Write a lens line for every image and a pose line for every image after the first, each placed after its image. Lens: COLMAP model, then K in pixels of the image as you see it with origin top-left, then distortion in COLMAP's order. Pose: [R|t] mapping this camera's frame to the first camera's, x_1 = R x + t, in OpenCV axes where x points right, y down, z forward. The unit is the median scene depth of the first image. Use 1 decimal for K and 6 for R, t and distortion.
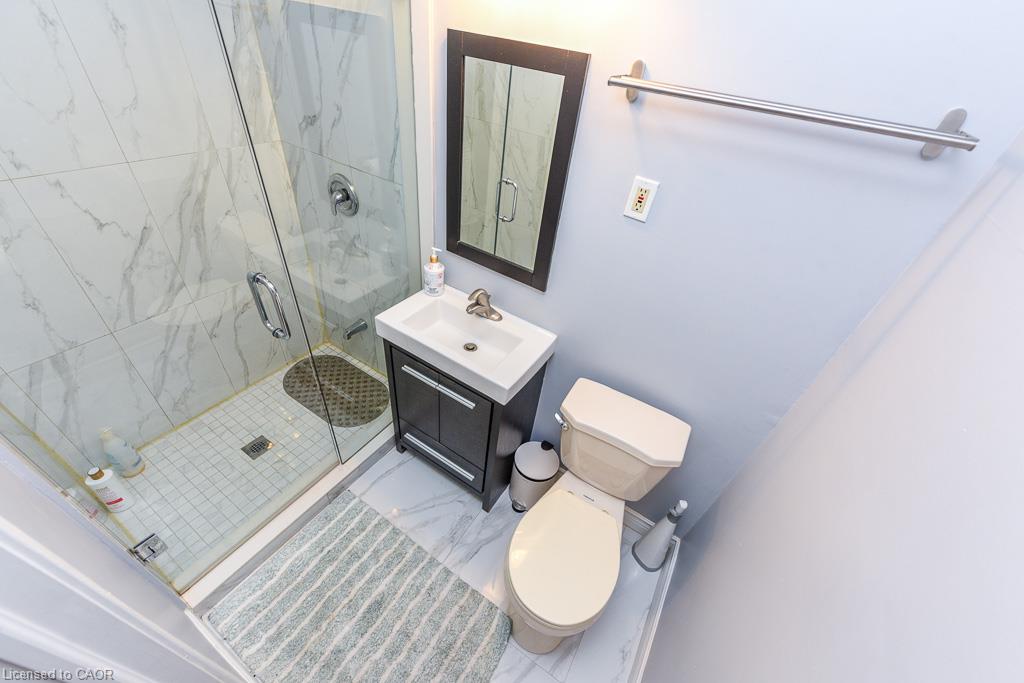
lens RADIAL K [[398.1, 0, 513.0], [0, 398.1, 346.5], [0, 0, 1]] dist [0.002902, -0.002159]
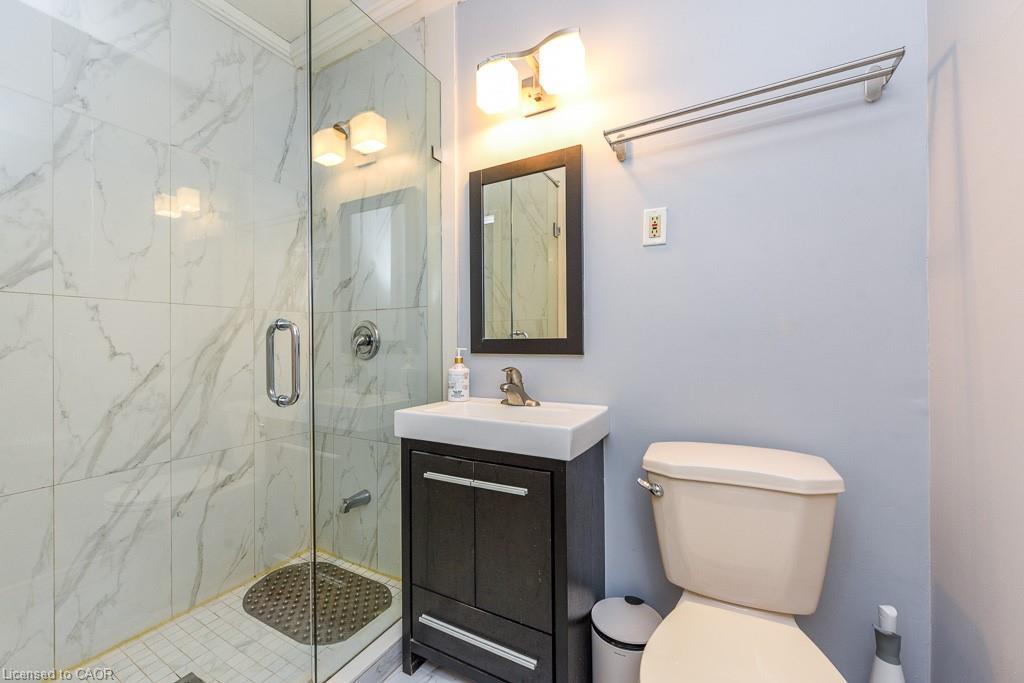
lens RADIAL K [[398.1, 0, 513.6], [0, 398.1, 343.3], [0, 0, 1]] dist [0.002902, -0.002159]
pose [[0.990882, -0.118990, 0.063193, -0.119404], [0.132078, 0.765300, -0.629977, 0.355479], [0.026600, 0.632580, 0.774038, 0.230839]]
